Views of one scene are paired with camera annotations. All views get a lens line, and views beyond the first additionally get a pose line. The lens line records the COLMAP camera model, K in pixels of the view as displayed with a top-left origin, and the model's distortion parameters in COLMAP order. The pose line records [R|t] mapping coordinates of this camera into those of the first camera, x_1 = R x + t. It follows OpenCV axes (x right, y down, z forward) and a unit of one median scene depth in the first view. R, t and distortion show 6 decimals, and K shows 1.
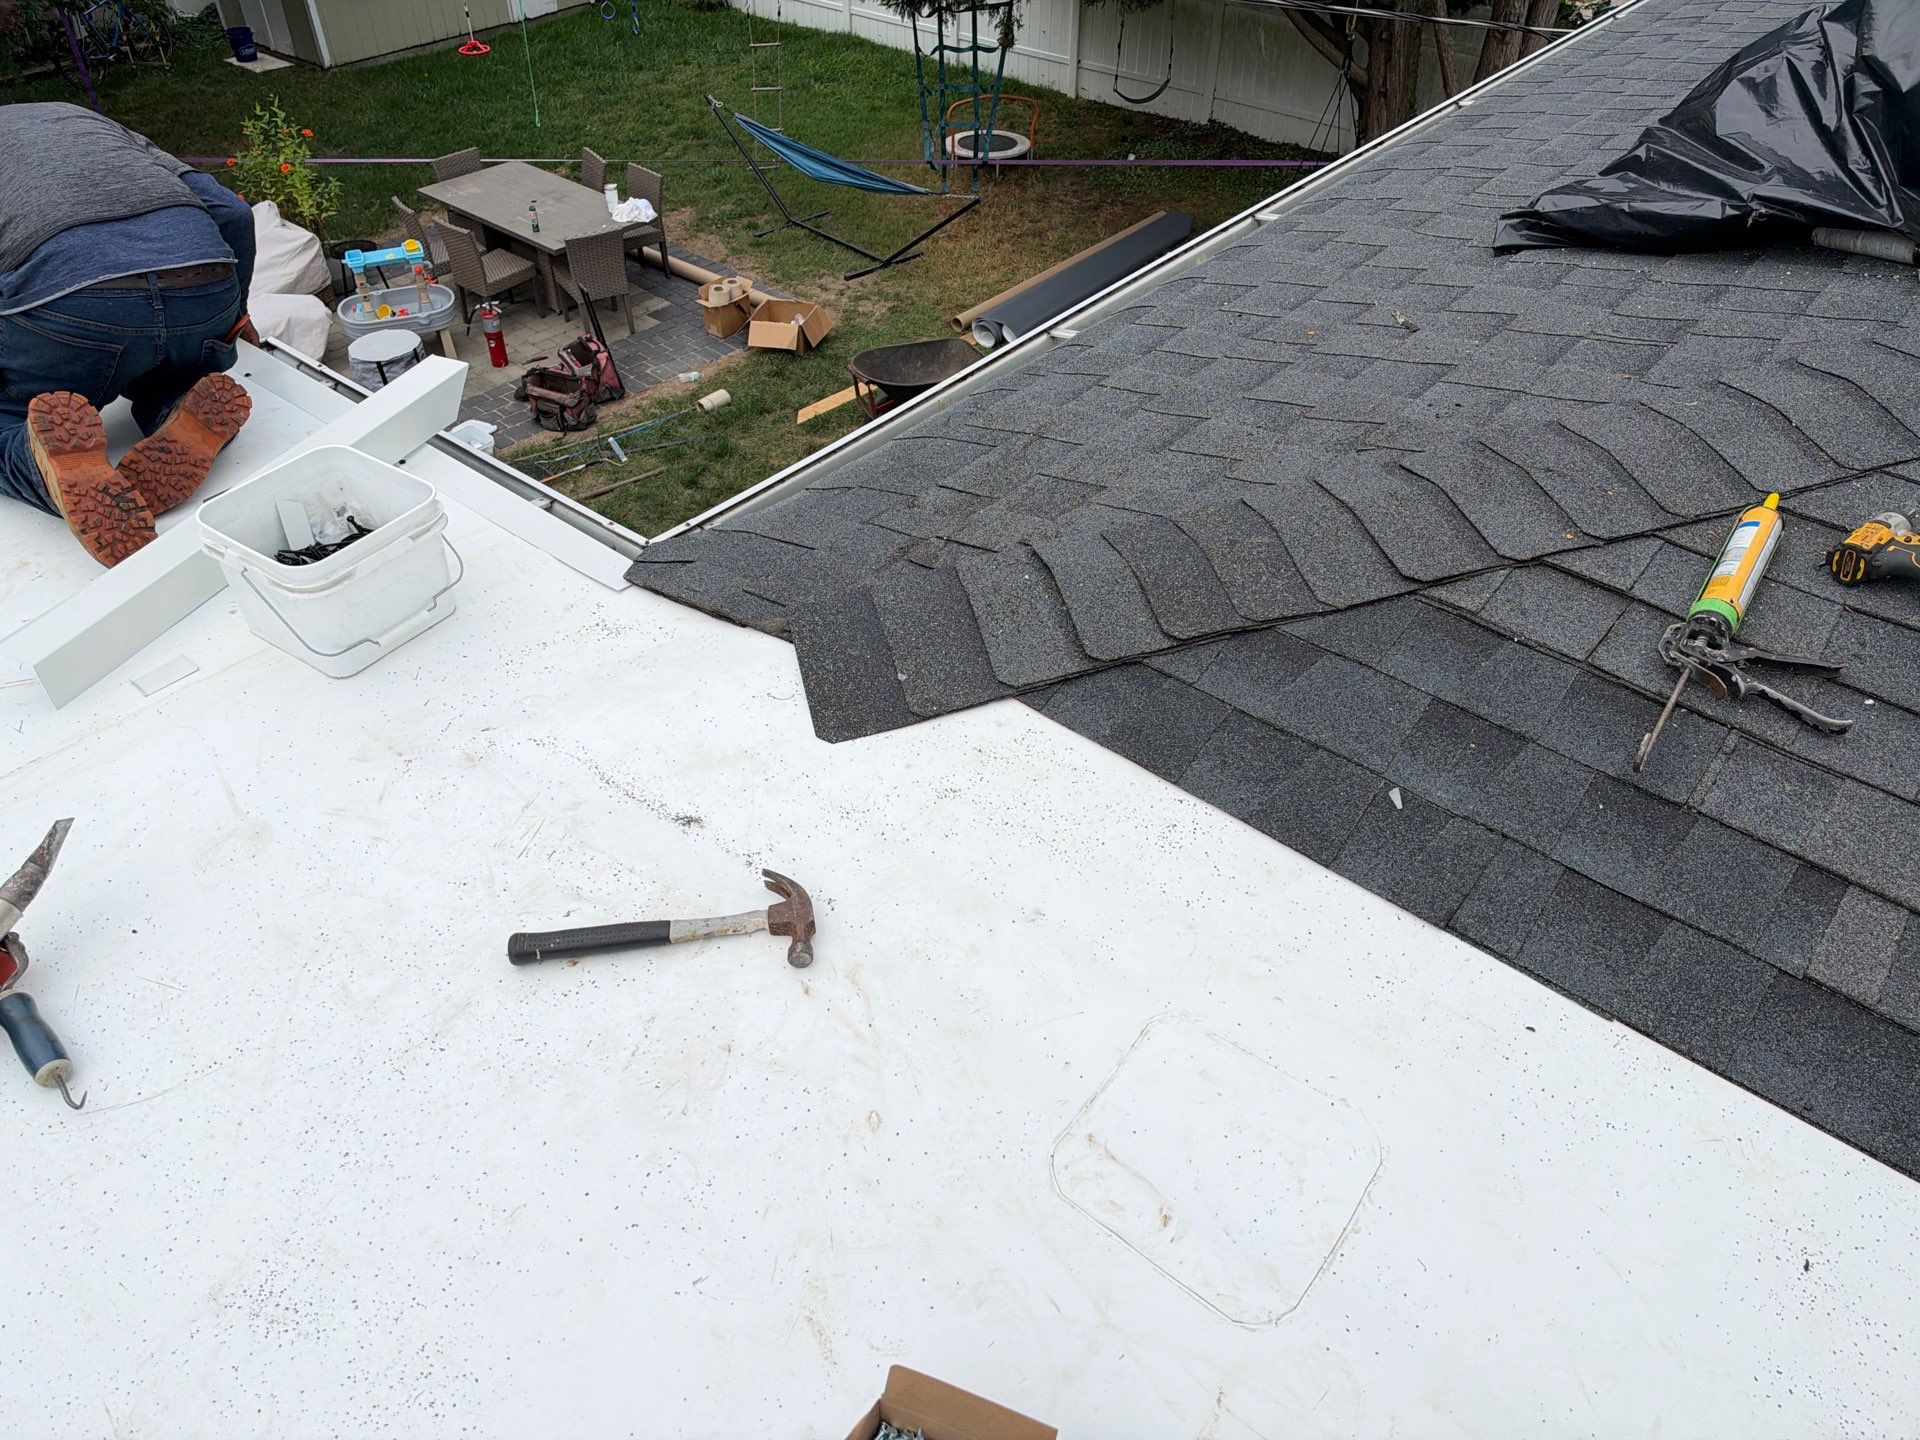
lens RADIAL K [[1391.3, 0, 951.6], [0, 1391.3, 711.8], [0, 0, 1]] dist [0.008897, -0.020841]
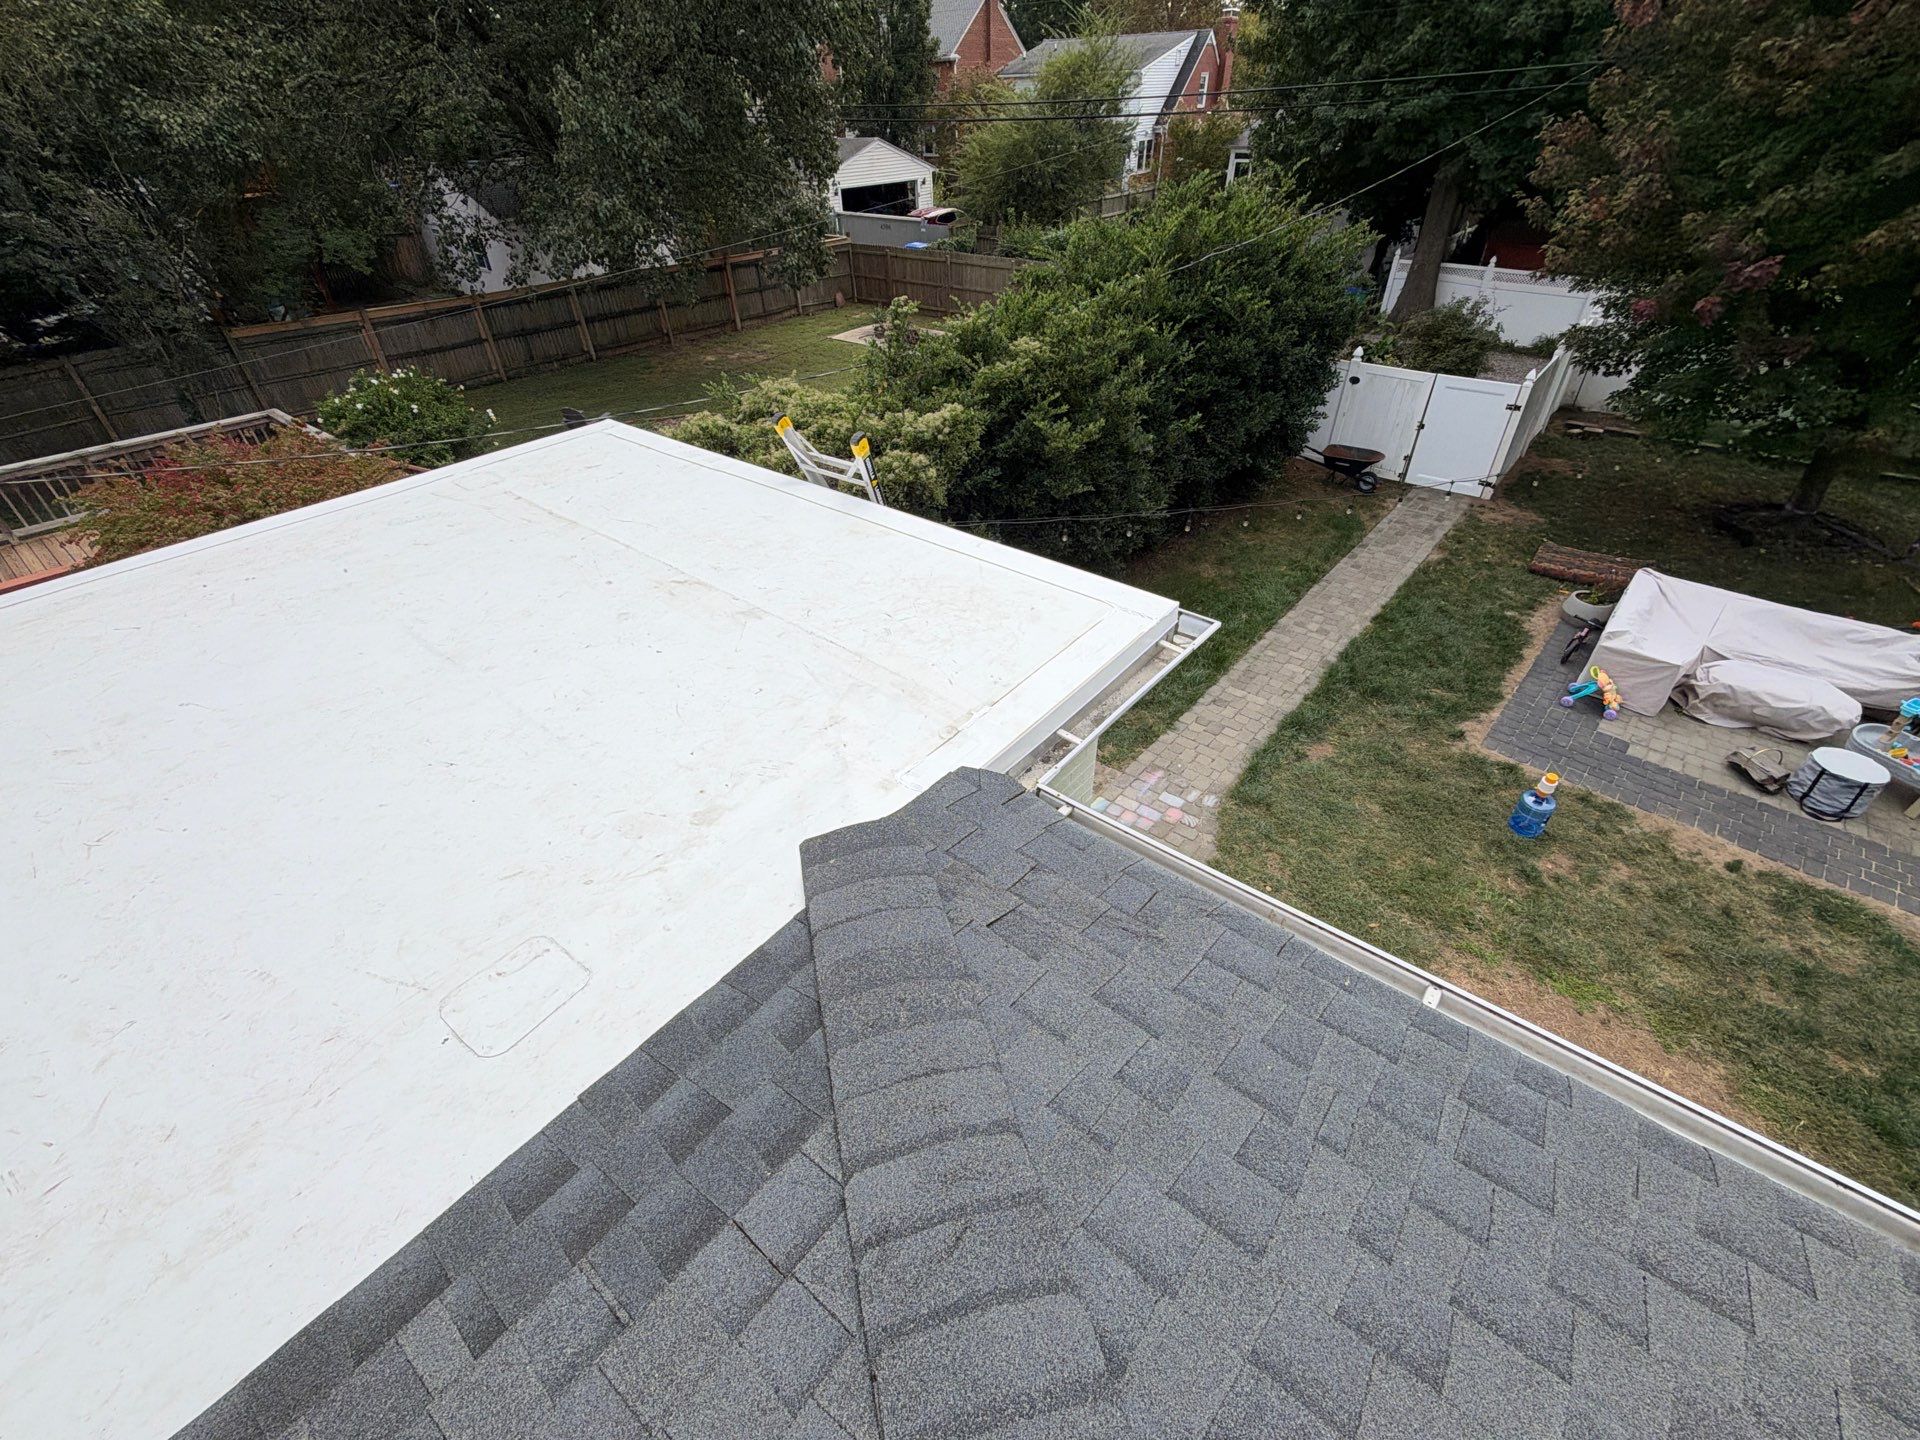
lens RADIAL K [[815.7, 0, 955.0], [0, 815.7, 723.3], [0, 0, 1]] dist [0.002170, -0.000342]
pose [[0.010690, 0.601627, -0.798705, 0.759251], [-0.622290, 0.629232, 0.465642, -0.785406], [0.782714, 0.492048, 0.381113, 0.620342]]
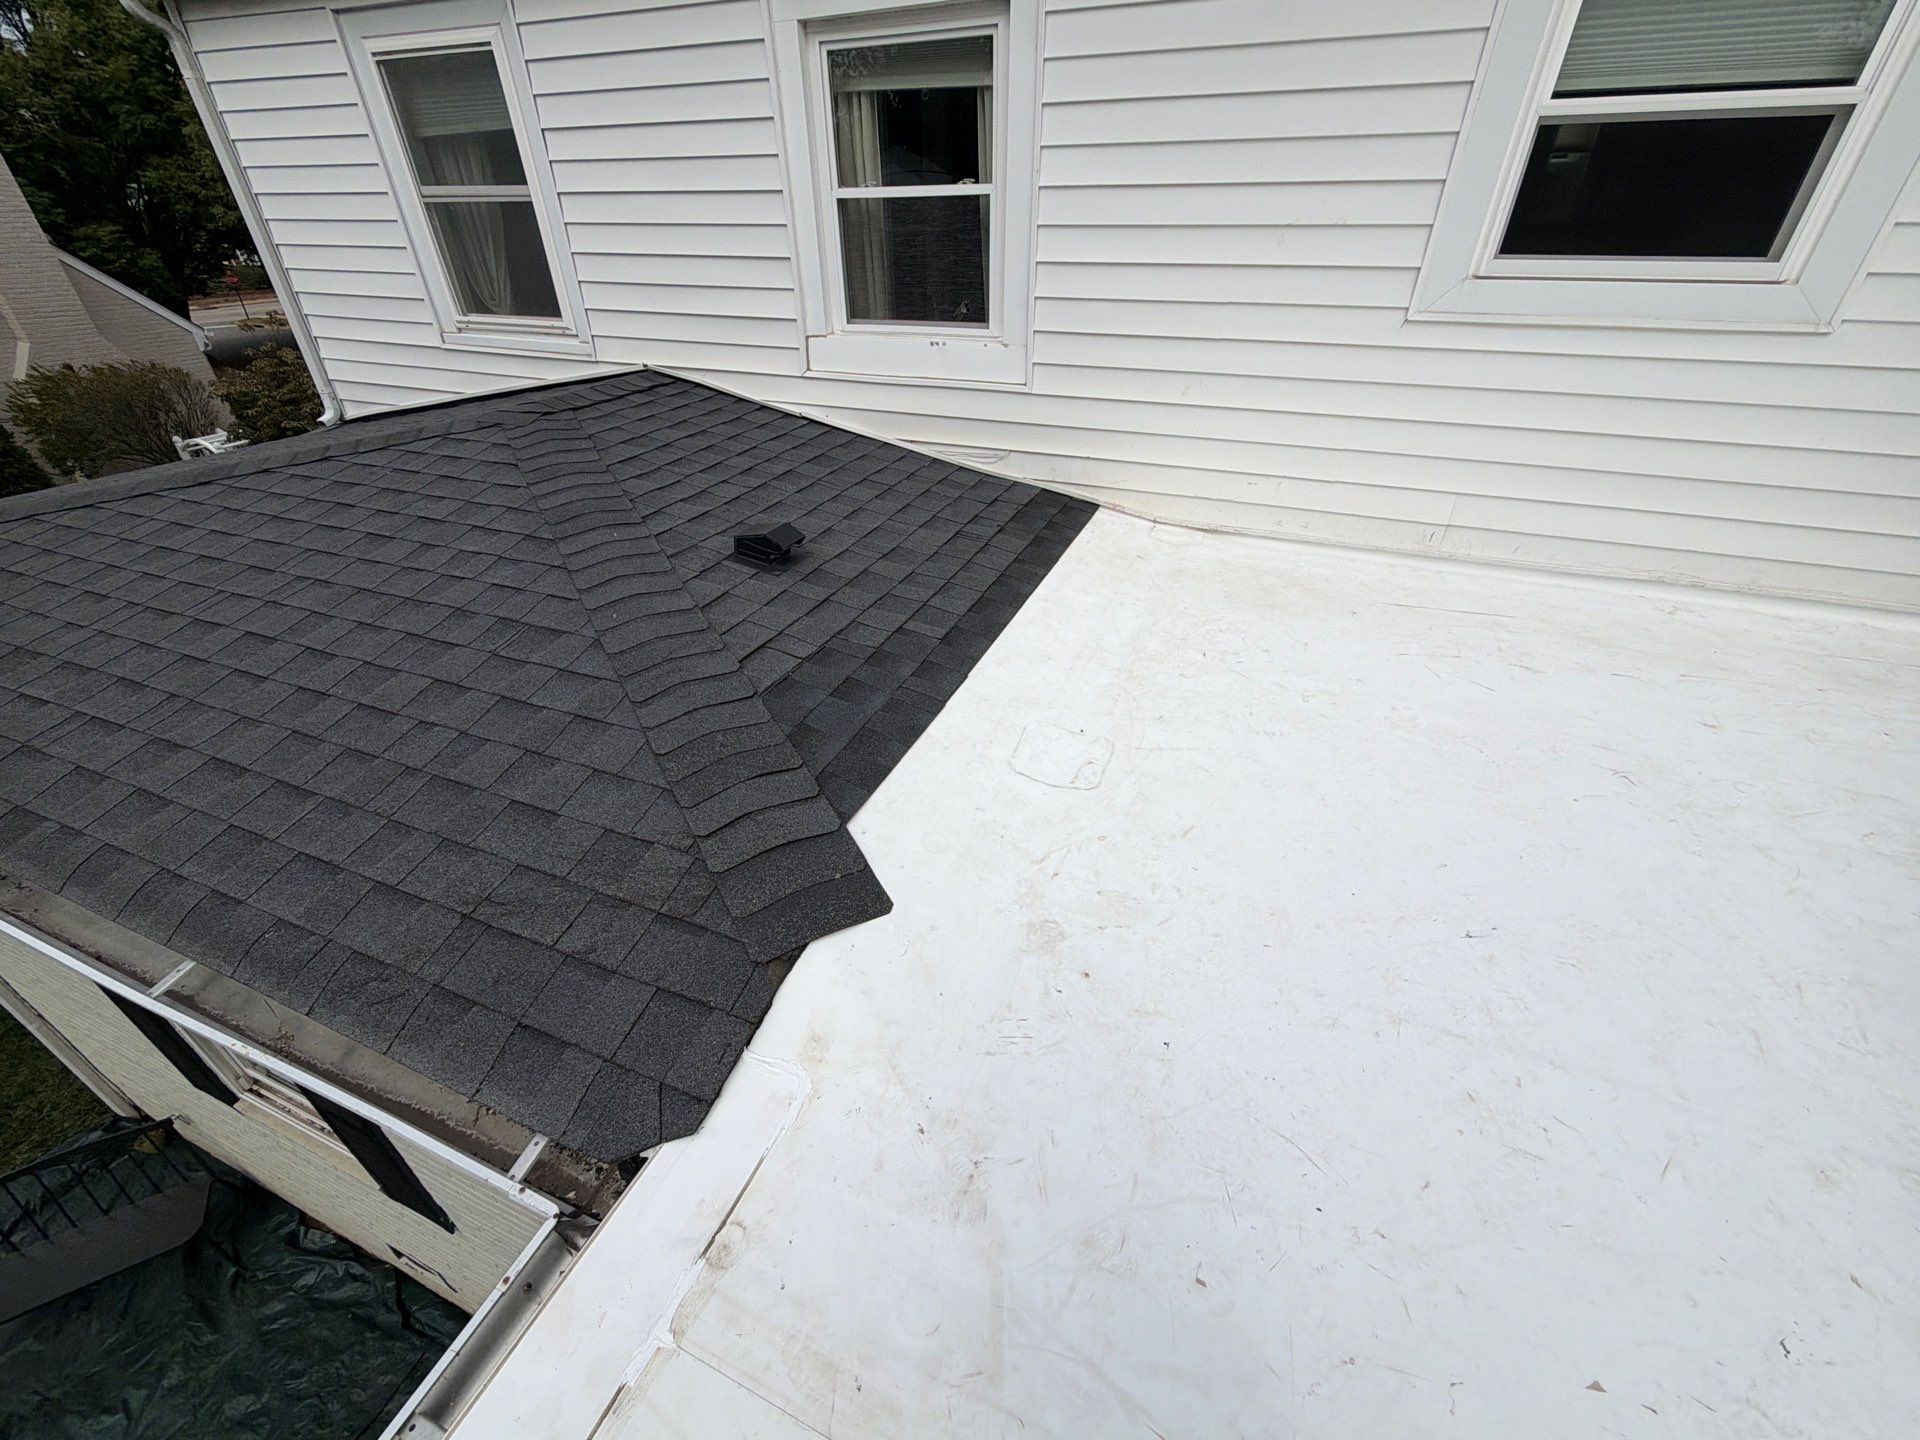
lens RADIAL K [[756.9, 0, 958.8], [0, 756.9, 718.2], [0, 0, 1]] dist [0.002273, -0.000939]
pose [[-0.314412, -0.522741, 0.792393, -0.703770], [0.613651, 0.524948, 0.589798, -0.573141], [-0.724277, 0.671693, 0.155731, 0.642103]]
